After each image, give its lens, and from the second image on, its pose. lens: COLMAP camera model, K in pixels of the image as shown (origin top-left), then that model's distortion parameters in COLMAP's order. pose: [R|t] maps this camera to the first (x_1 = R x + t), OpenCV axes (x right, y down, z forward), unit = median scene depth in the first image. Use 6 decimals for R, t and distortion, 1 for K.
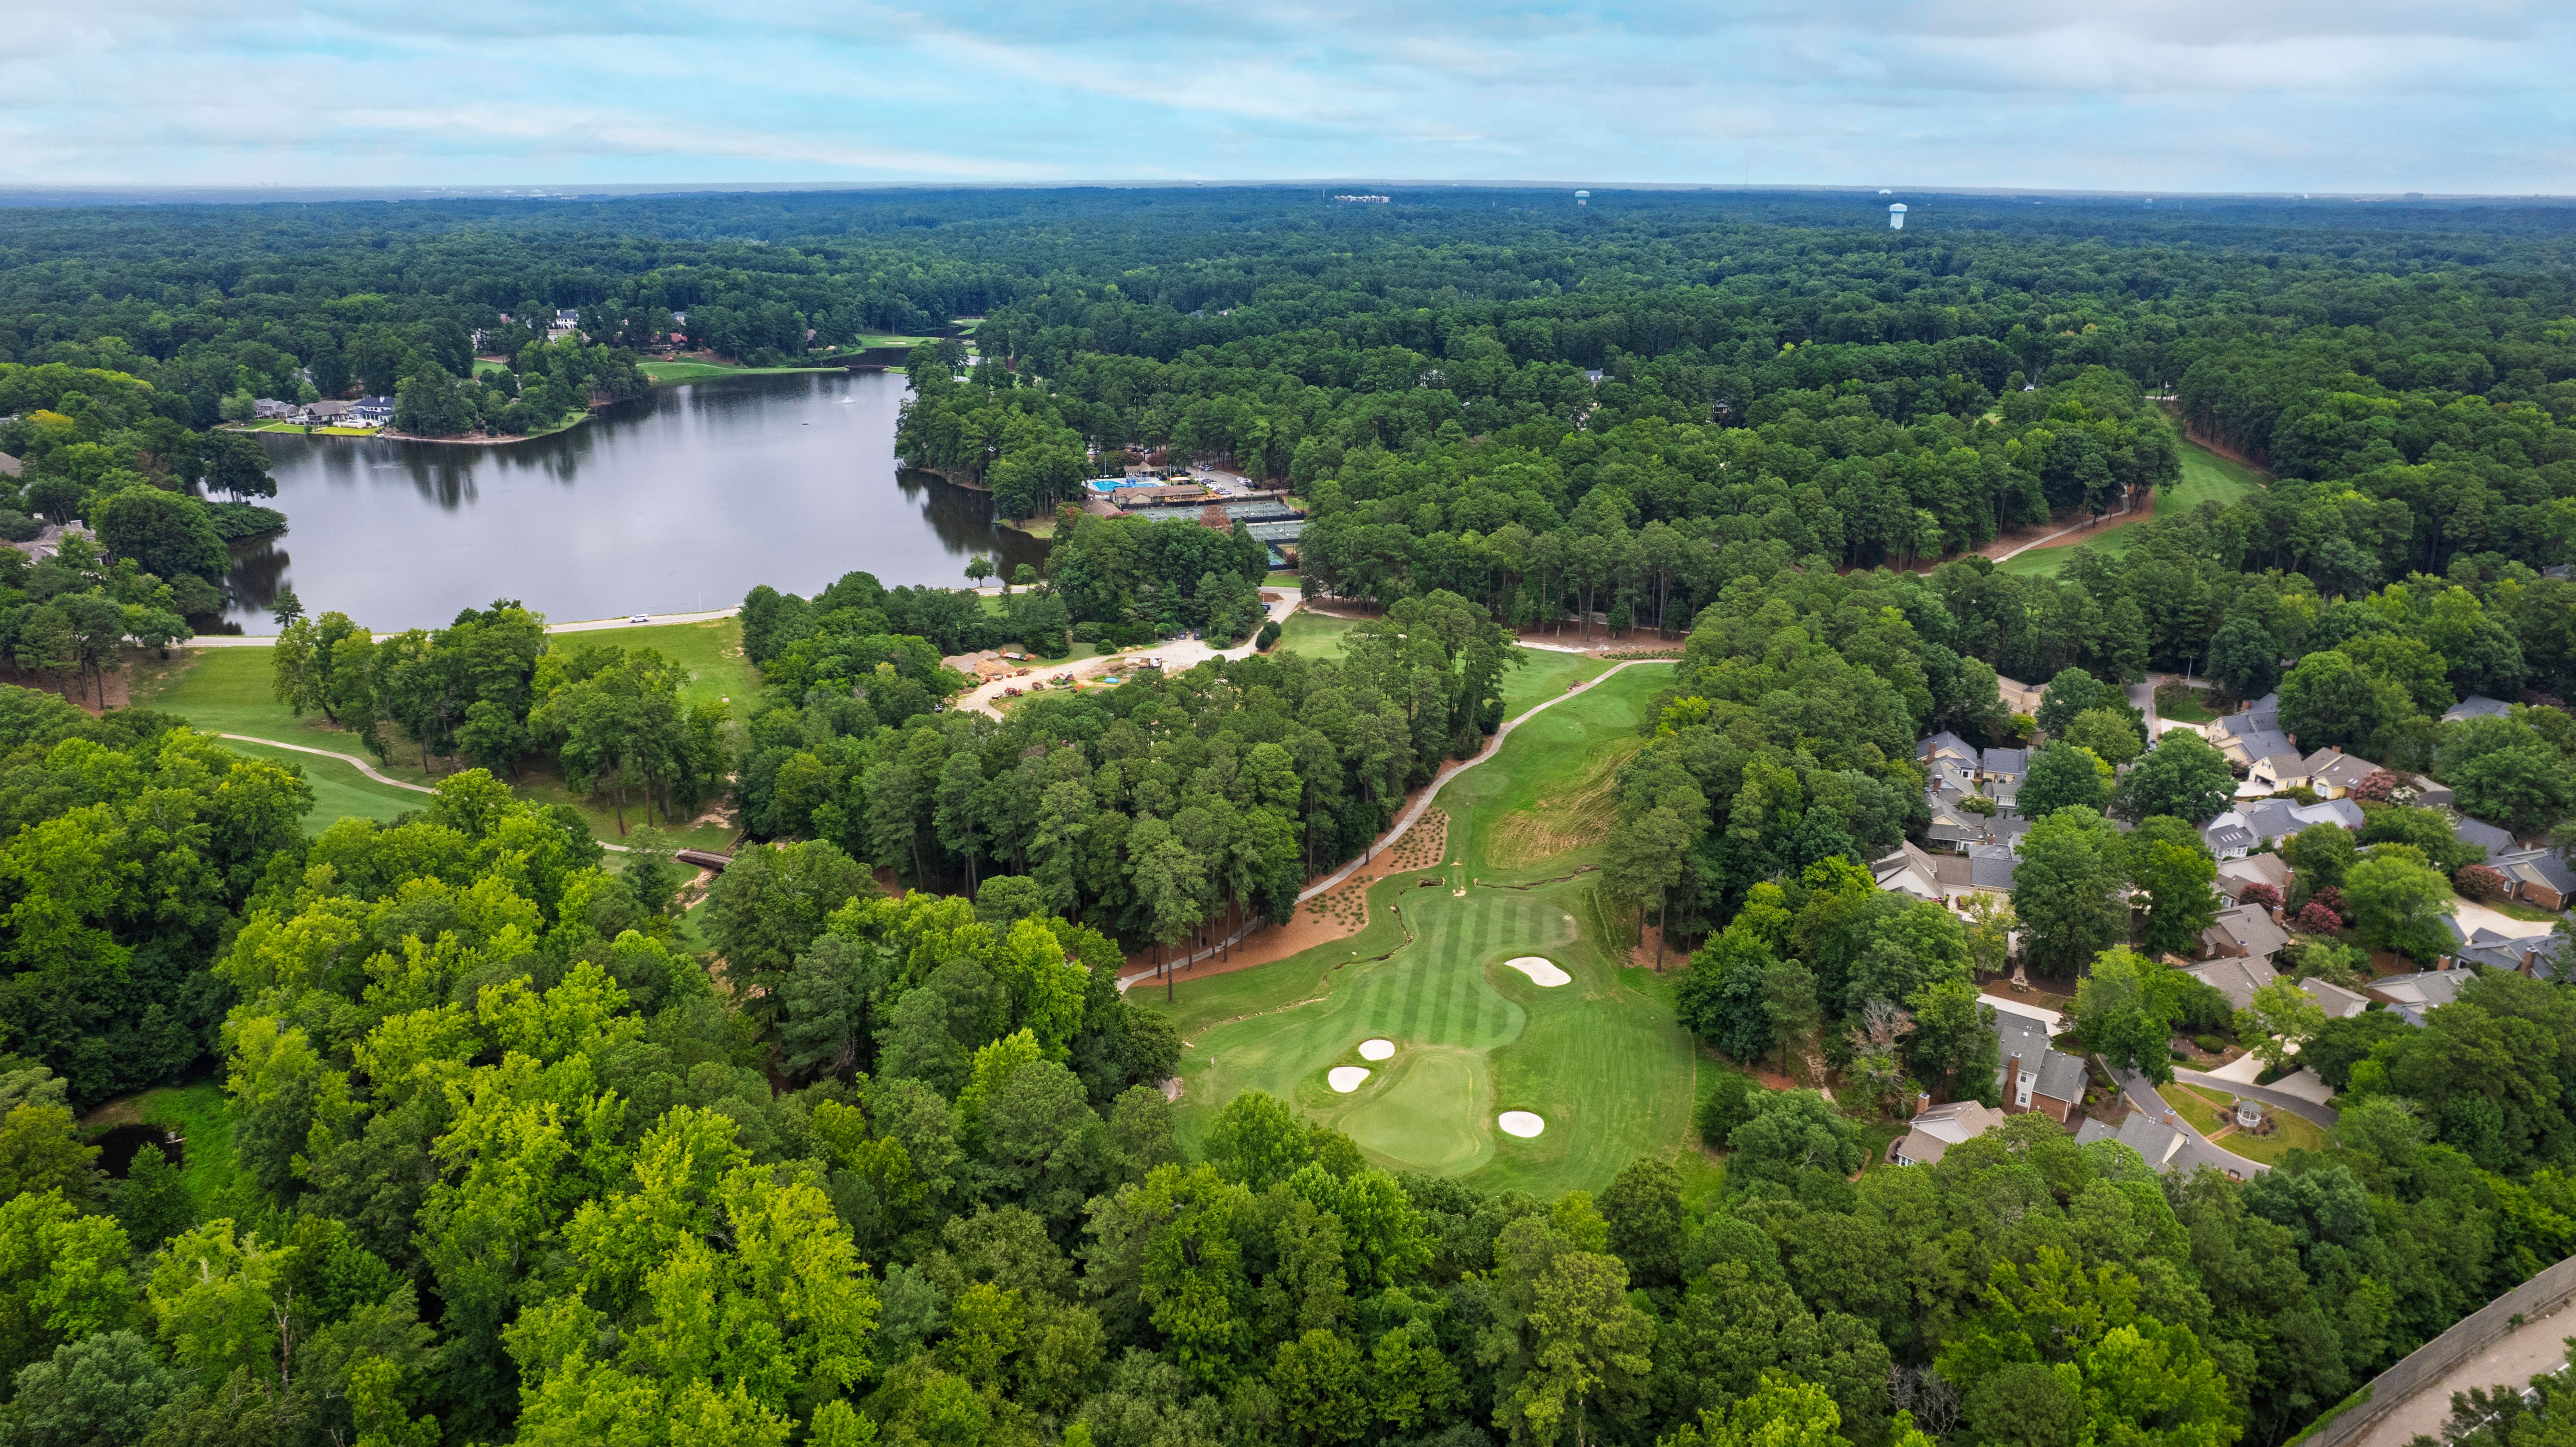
lens RADIAL K [[1660.1, 0, 1288.0], [0, 1660.1, 723.5], [0, 0, 1]] dist [-0.043087, -0.000357]
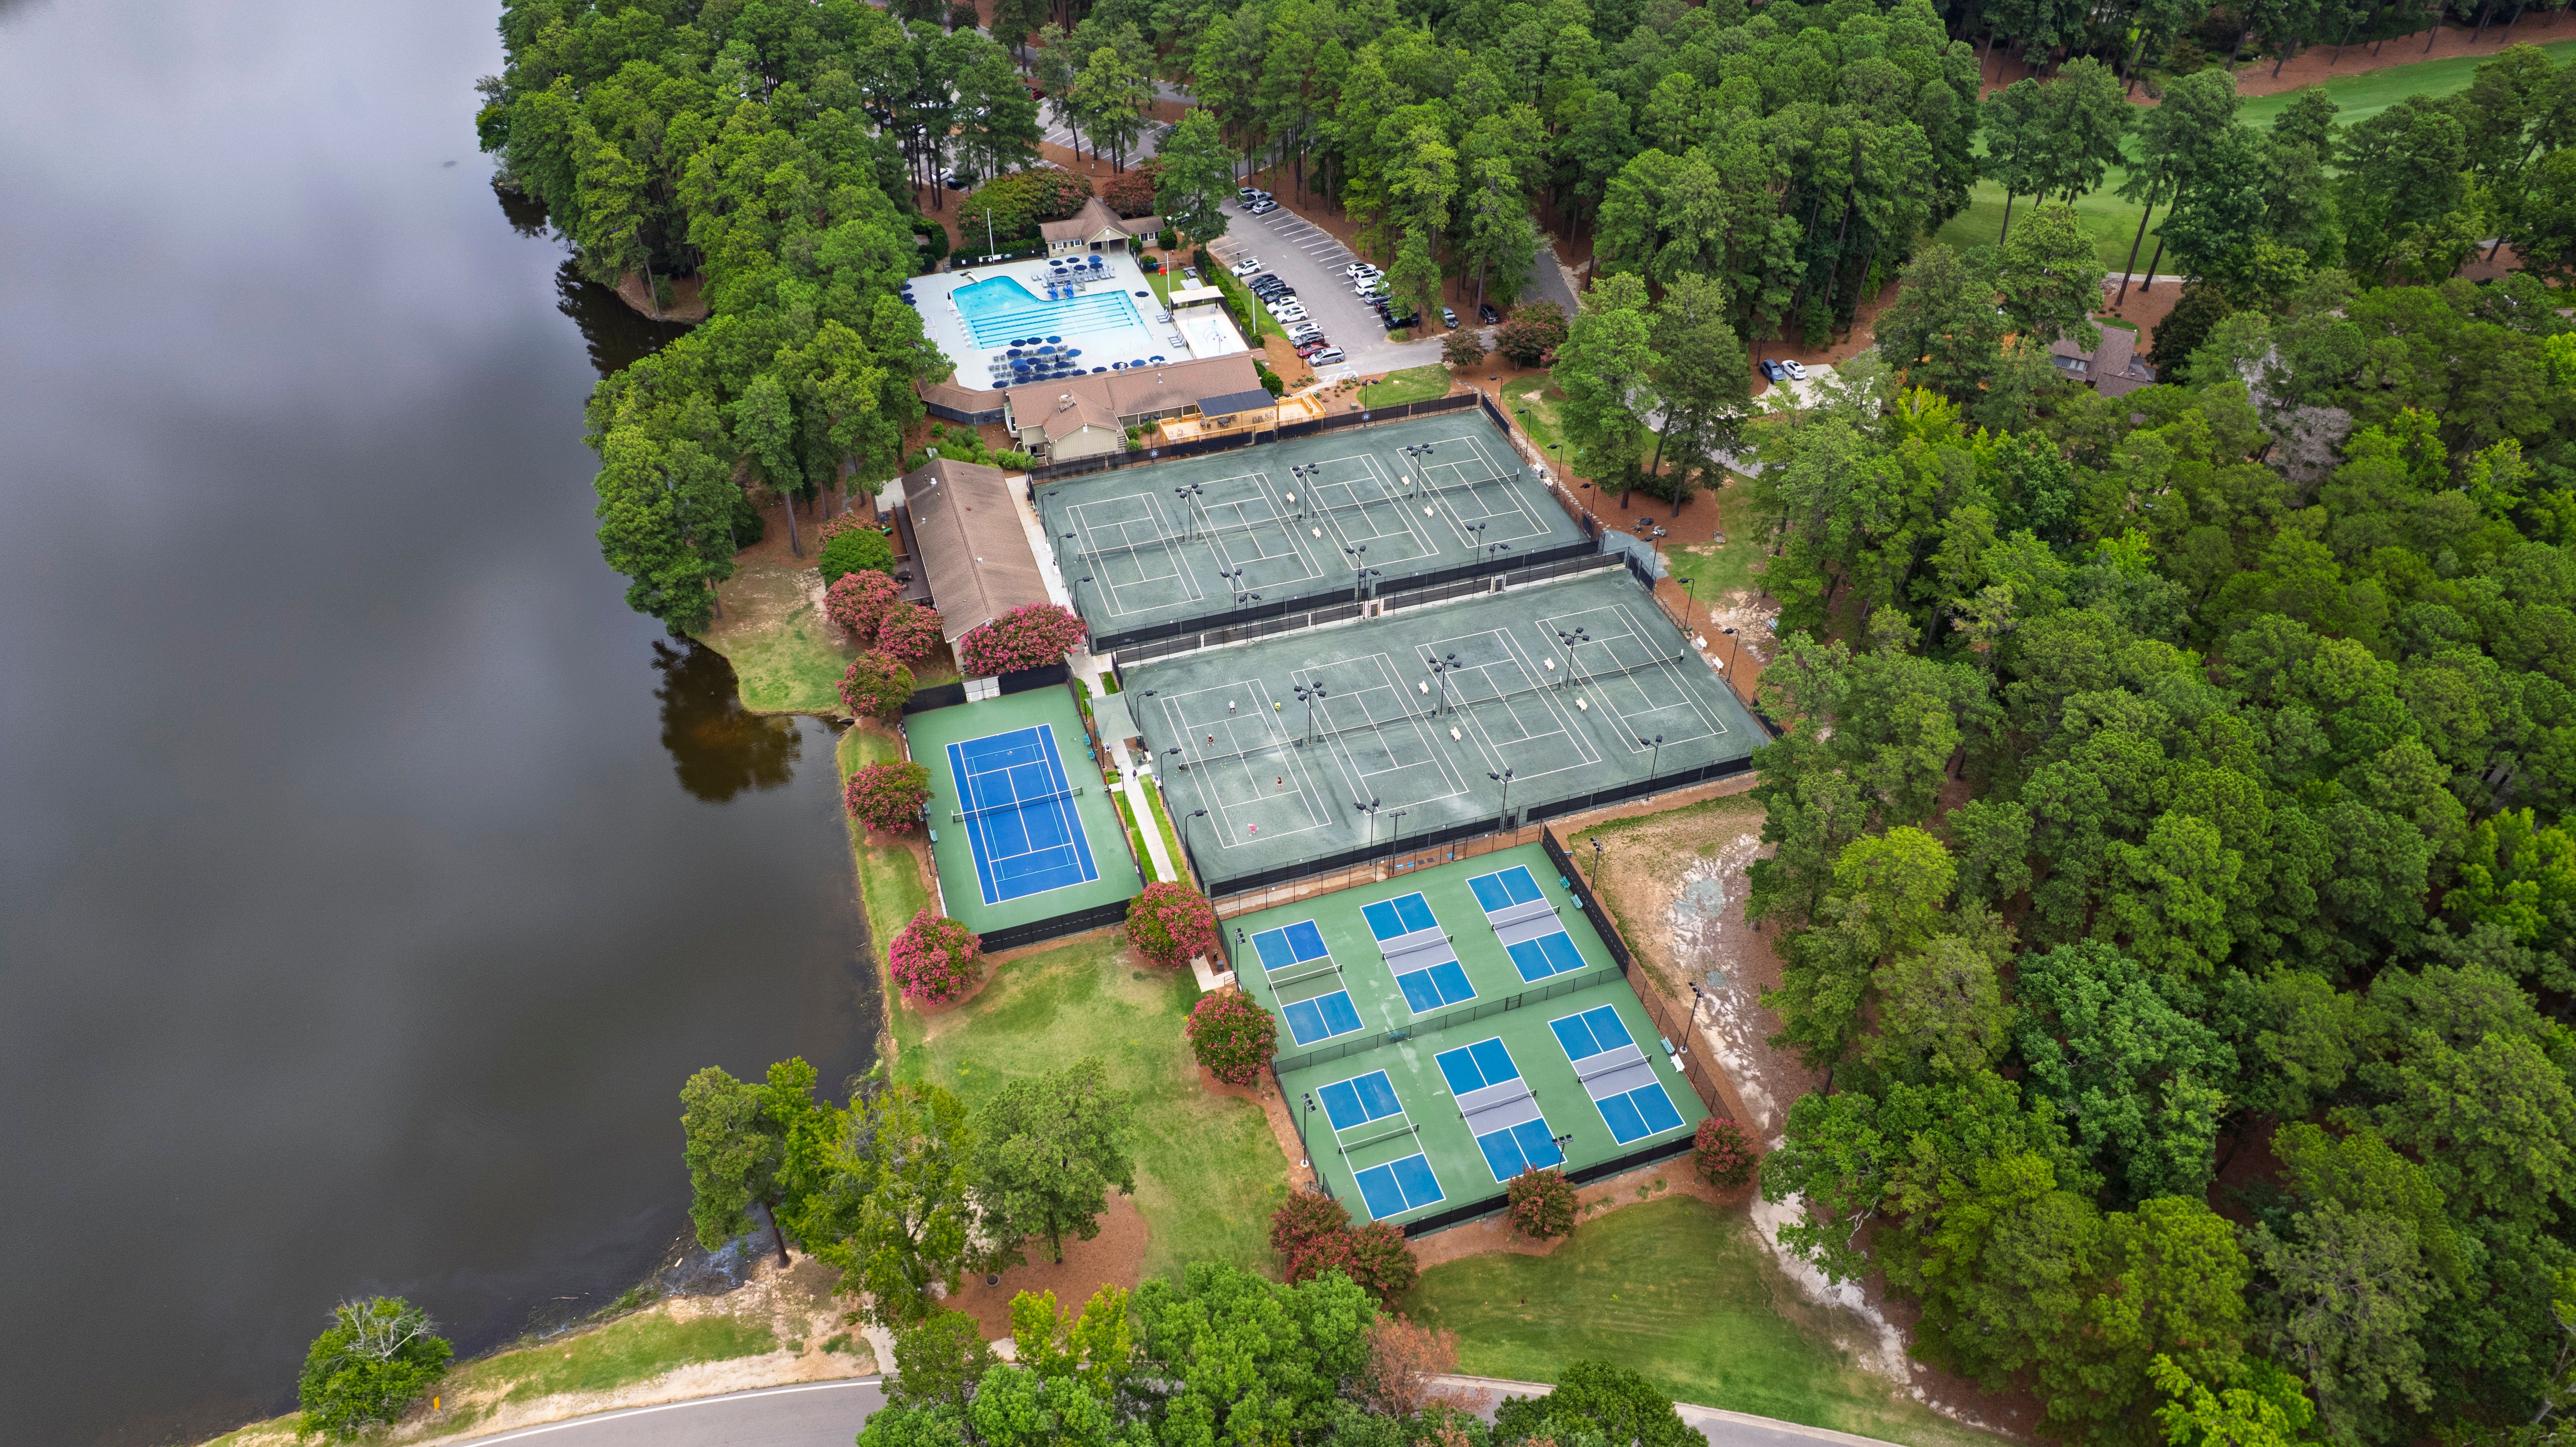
lens RADIAL K [[1660.2, 0, 1288.0], [0, 1660.2, 723.5], [0, 0, 1]] dist [-0.043087, -0.000357]
pose [[0.999924, -0.010491, 0.006443, -0.028394], [0.007356, 0.928739, 0.370660, -0.114197], [-0.009872, -0.370585, 0.928746, 0.369176]]
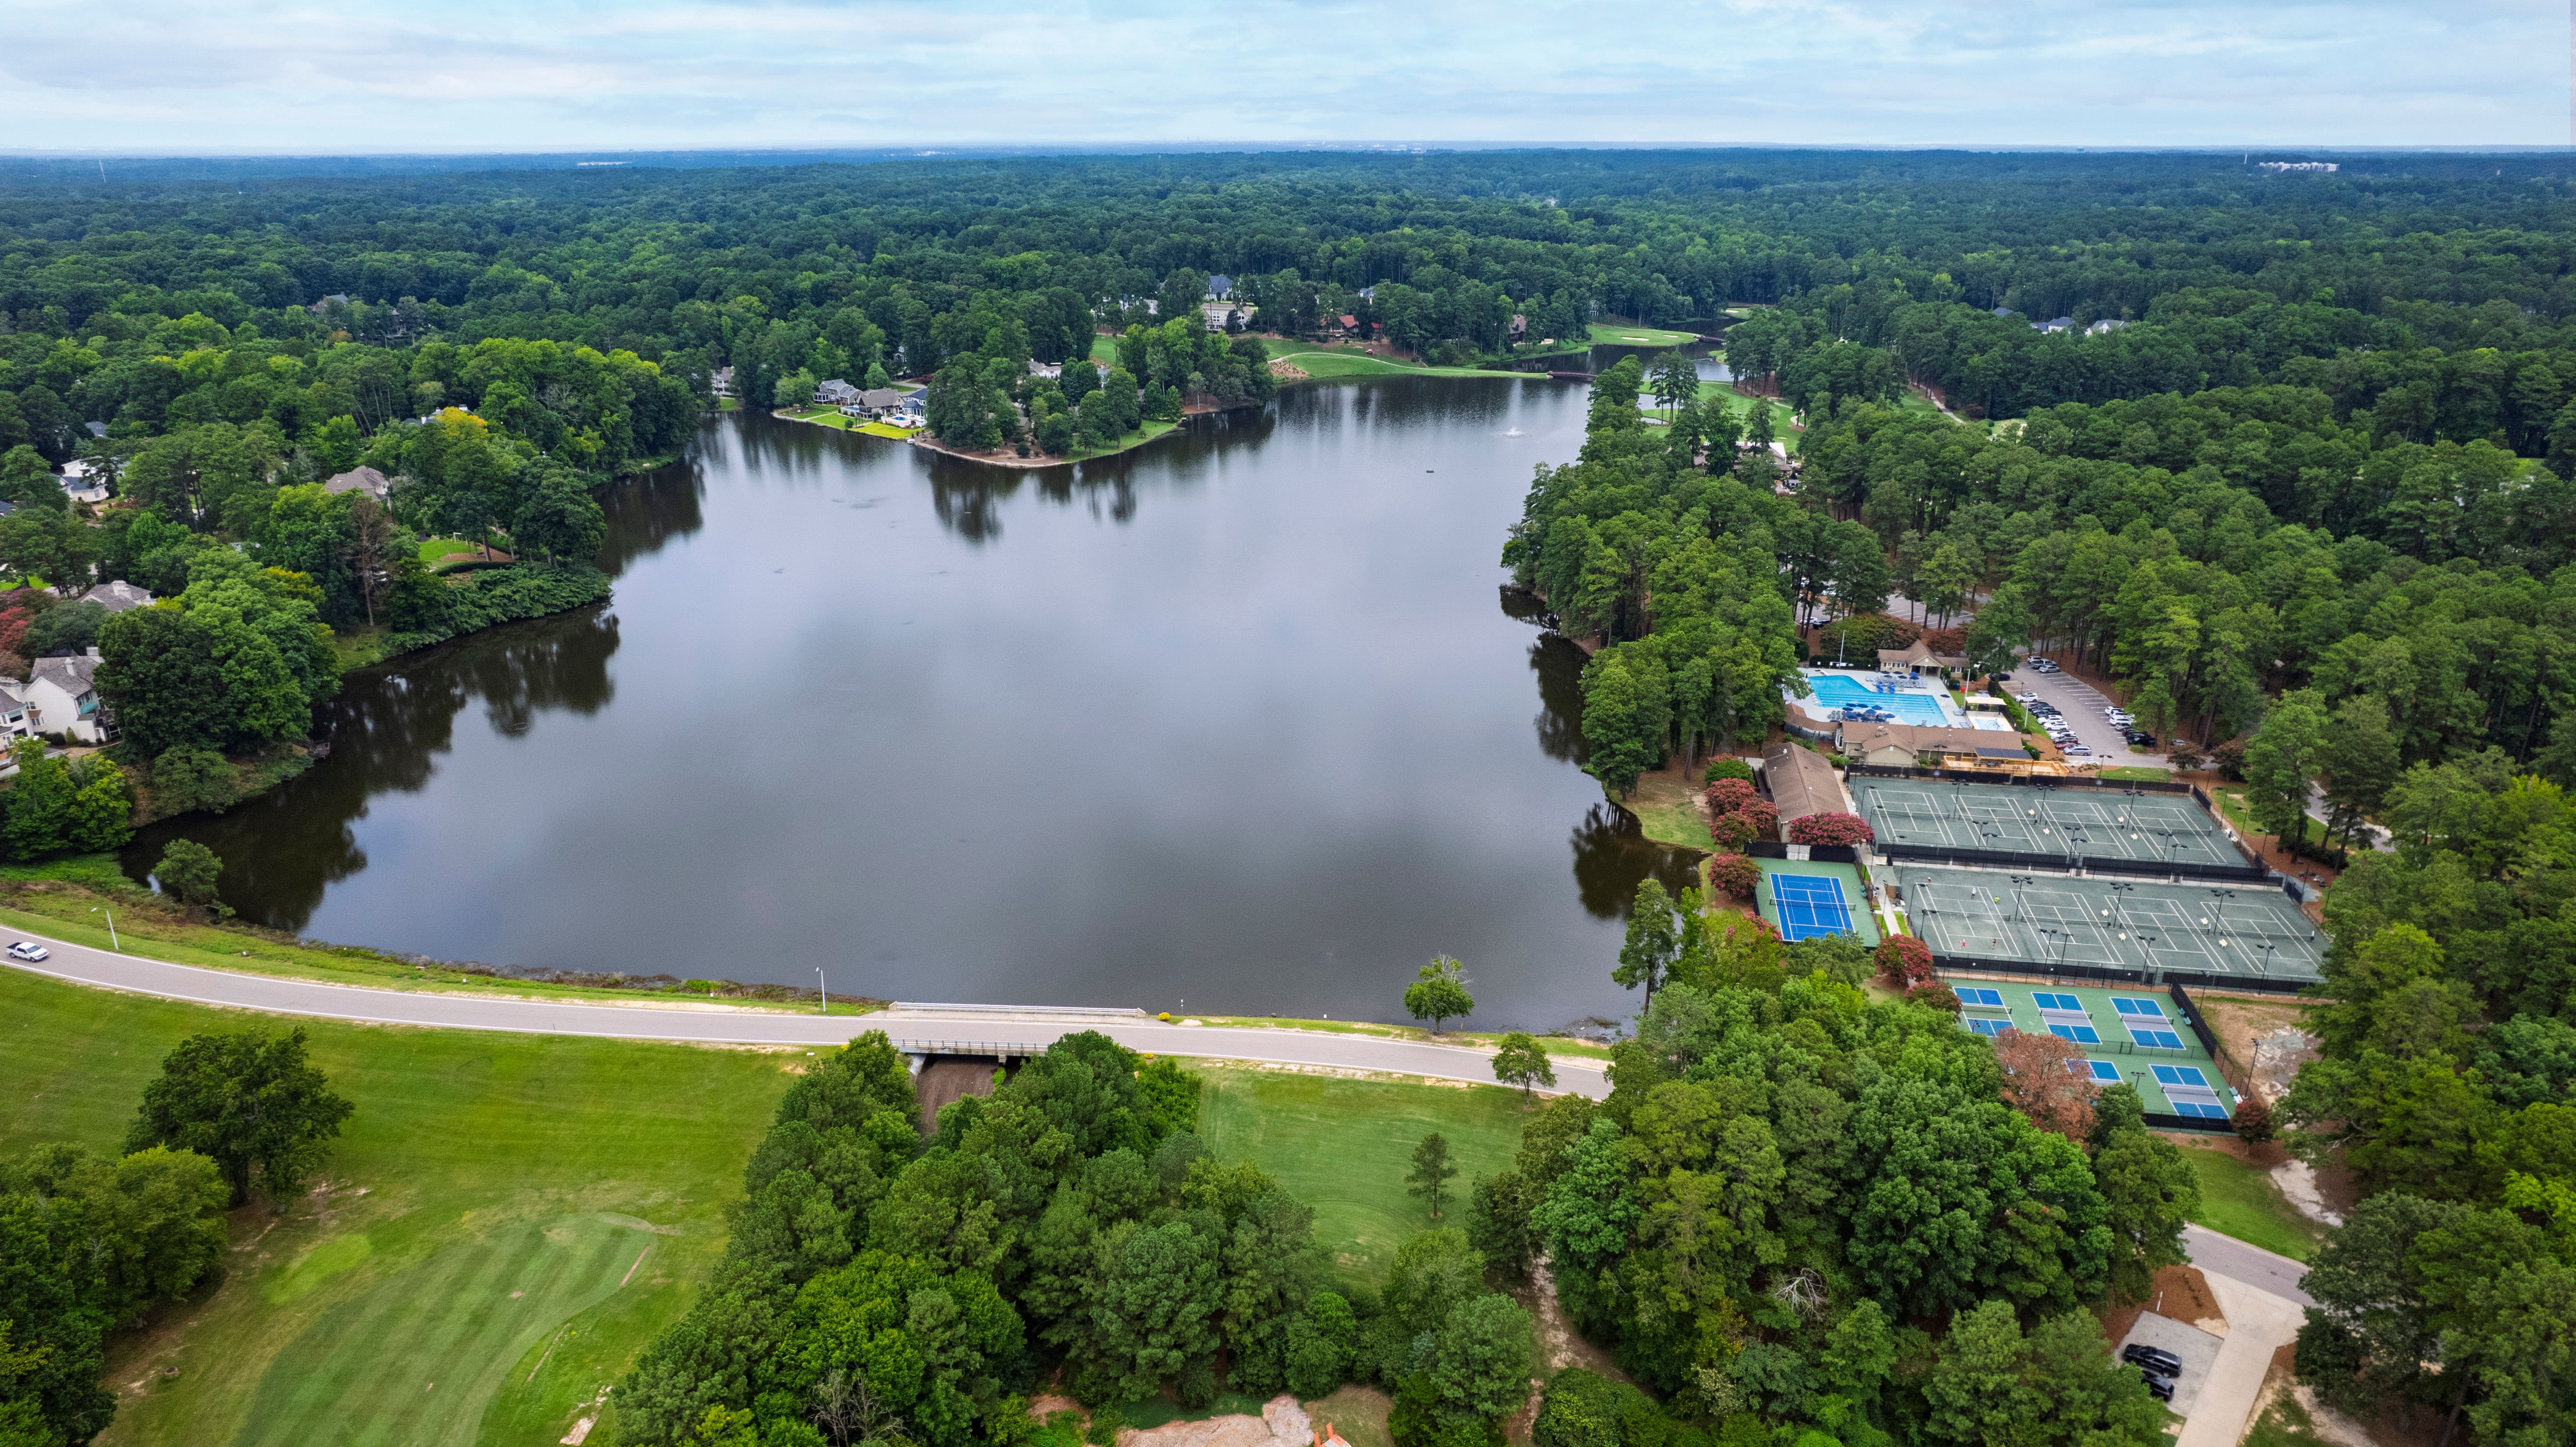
lens RADIAL K [[1676.4, 0, 1288.0], [0, 1676.4, 723.5], [0, 0, 1]] dist [-0.103833, 0.095358]
pose [[0.887485, 0.149800, -0.435809, -0.019583], [-0.140506, 0.988623, 0.053690, -0.080817], [0.438894, 0.013584, 0.898436, 0.265789]]
